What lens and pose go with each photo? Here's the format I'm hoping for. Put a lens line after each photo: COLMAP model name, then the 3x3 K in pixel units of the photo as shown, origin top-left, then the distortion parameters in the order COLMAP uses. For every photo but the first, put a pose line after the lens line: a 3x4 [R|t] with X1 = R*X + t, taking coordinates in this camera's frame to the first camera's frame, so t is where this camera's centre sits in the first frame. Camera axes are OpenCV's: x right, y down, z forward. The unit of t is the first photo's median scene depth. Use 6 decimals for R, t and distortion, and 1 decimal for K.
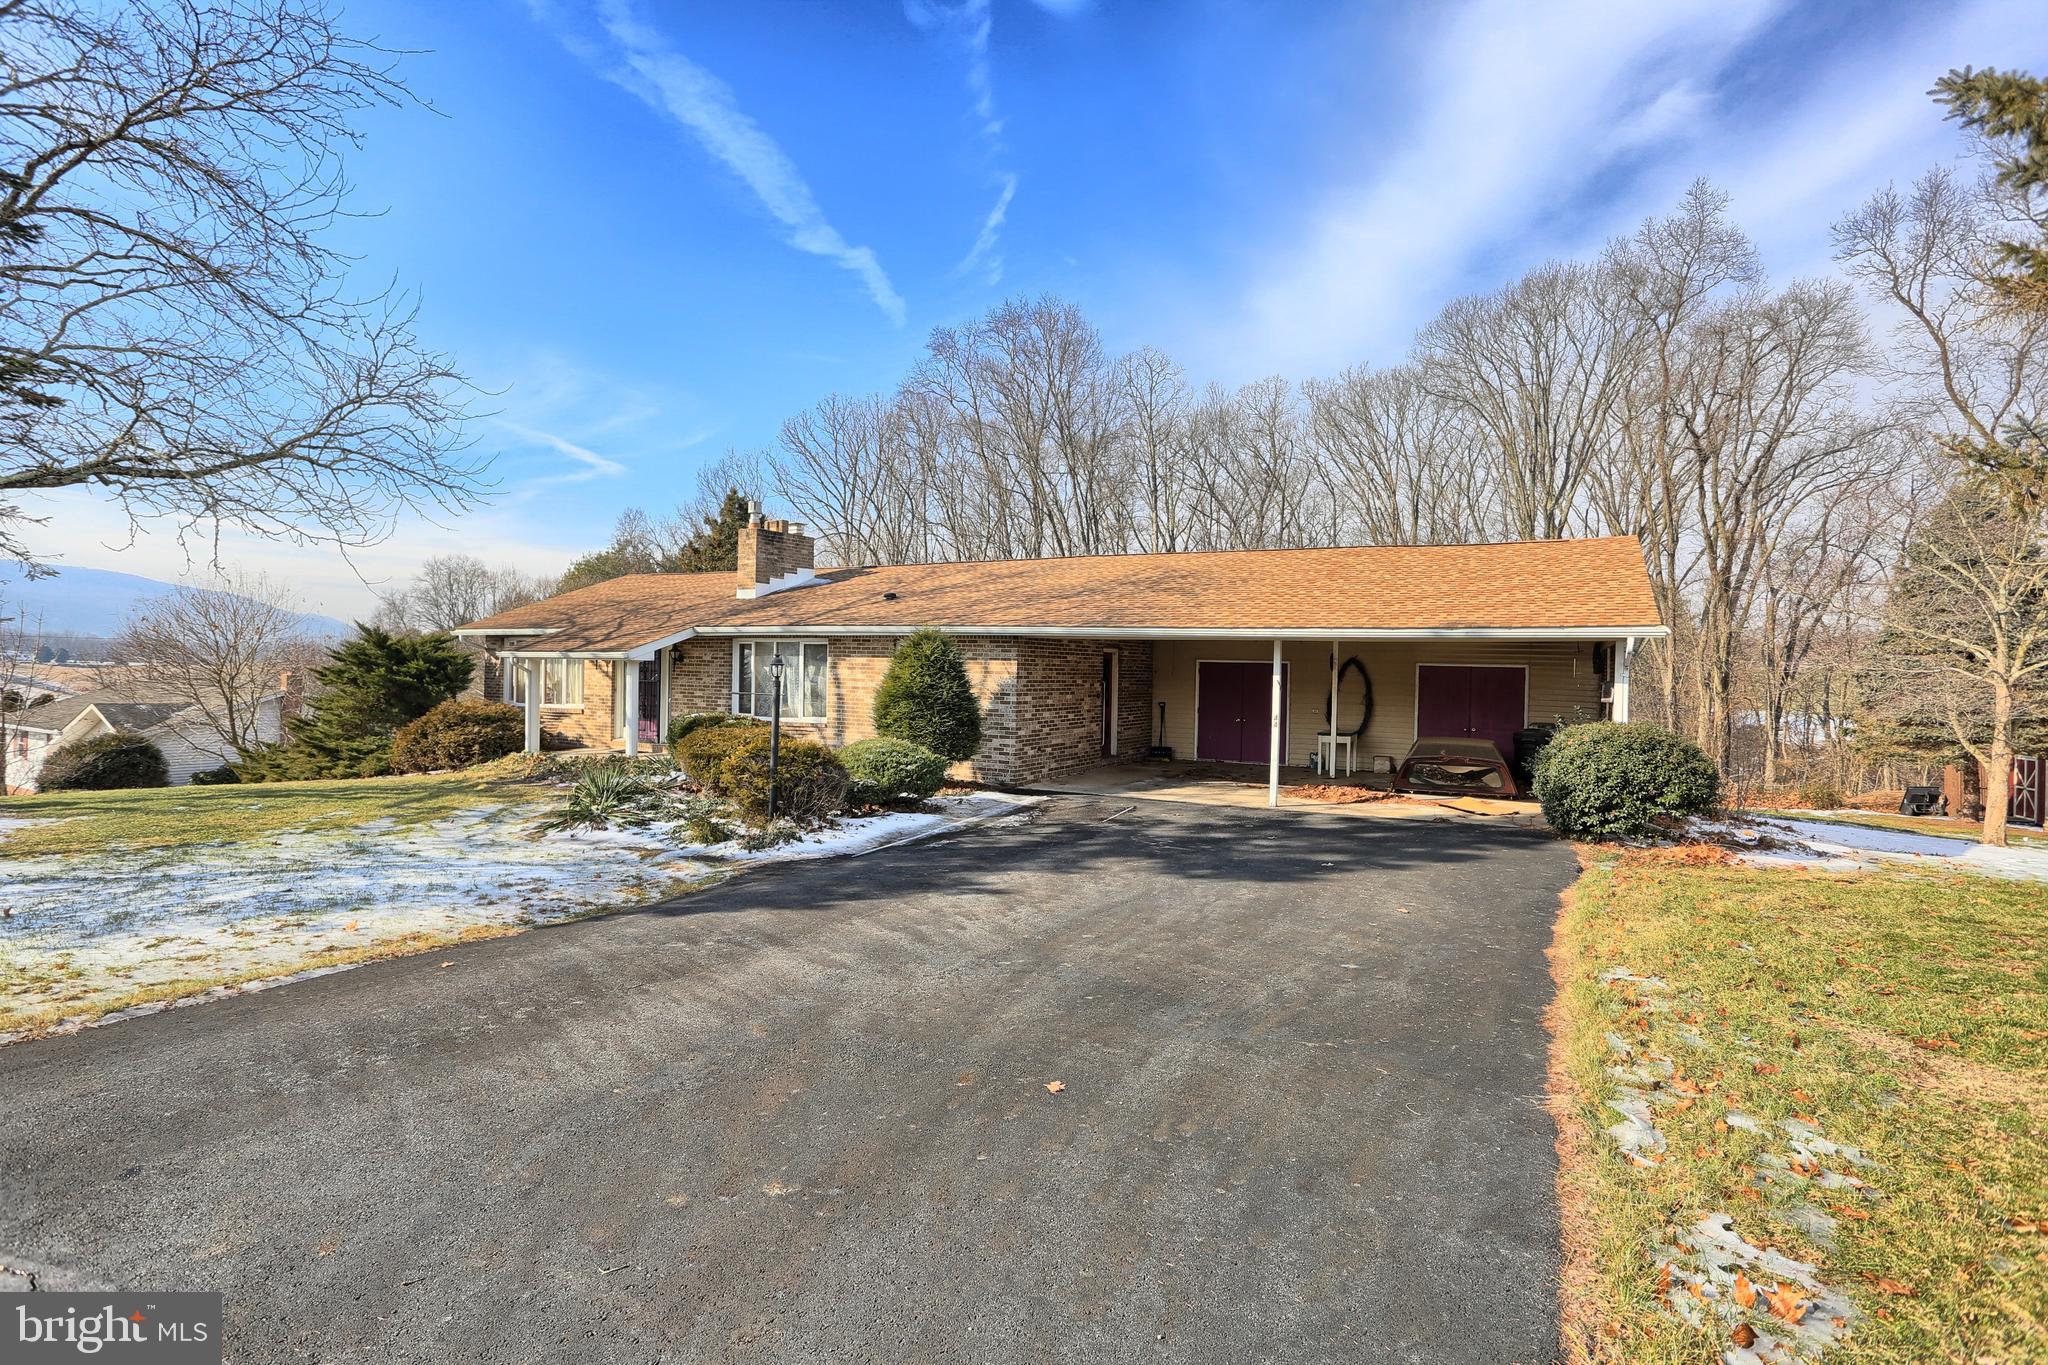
lens RADIAL K [[1004.7, 0, 1024.0], [0, 1004.7, 682.5], [0, 0, 1]] dist [-0.045672, 0.022408]
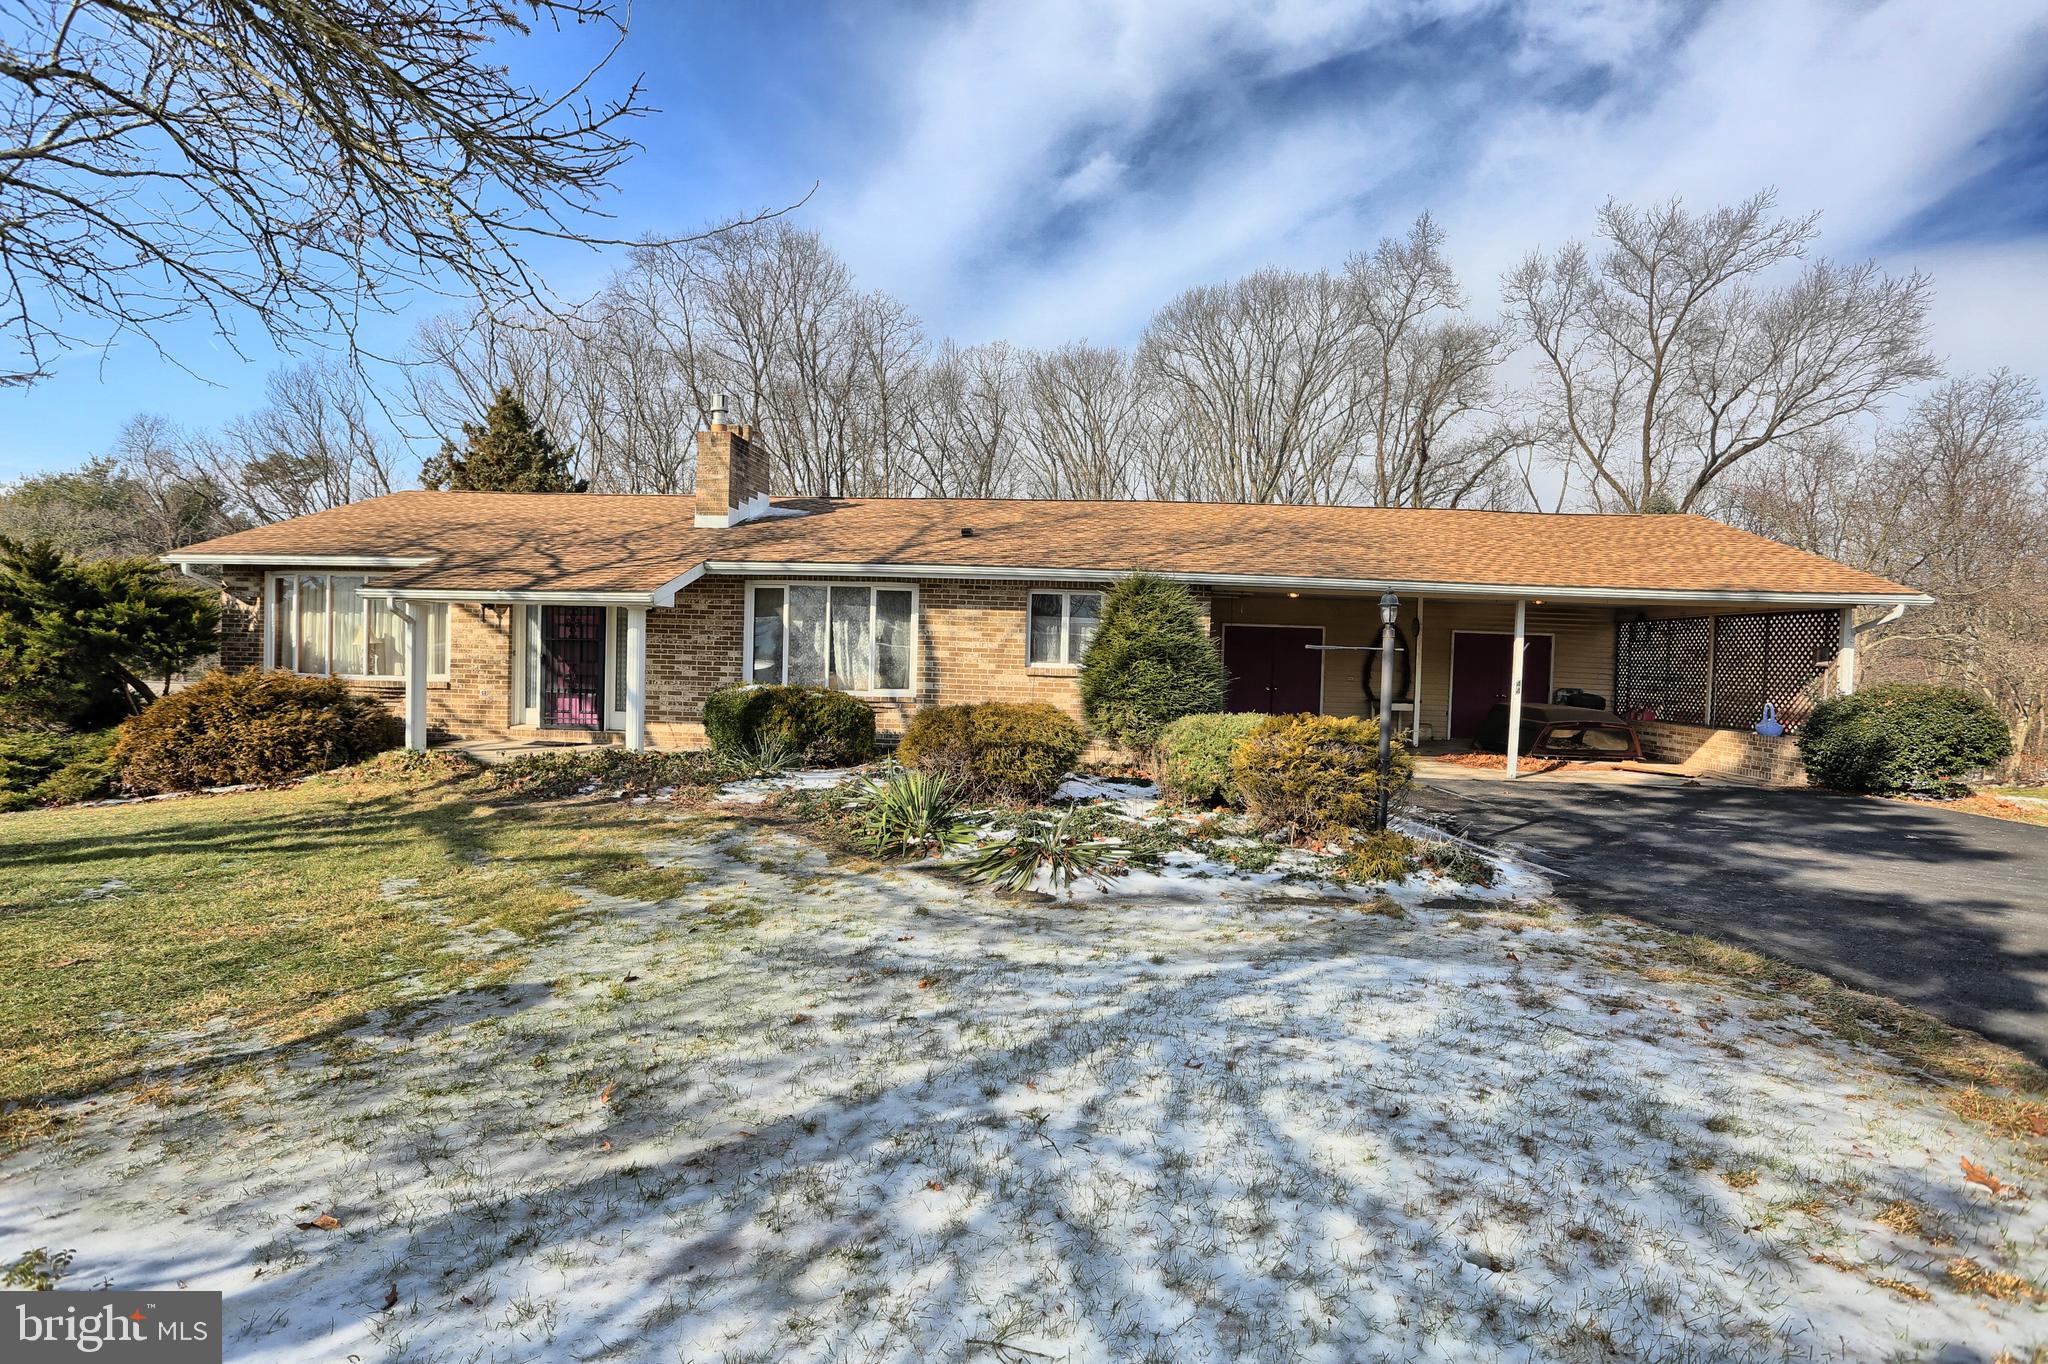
lens RADIAL K [[1004.7, 0, 1024.0], [0, 1004.7, 682.0], [0, 0, 1]] dist [-0.045672, 0.022408]
pose [[0.907918, -0.006574, 0.419096, -0.415530], [-0.003108, 0.999744, 0.022414, 0.011952], [-0.419136, -0.021653, 0.907665, 0.272556]]
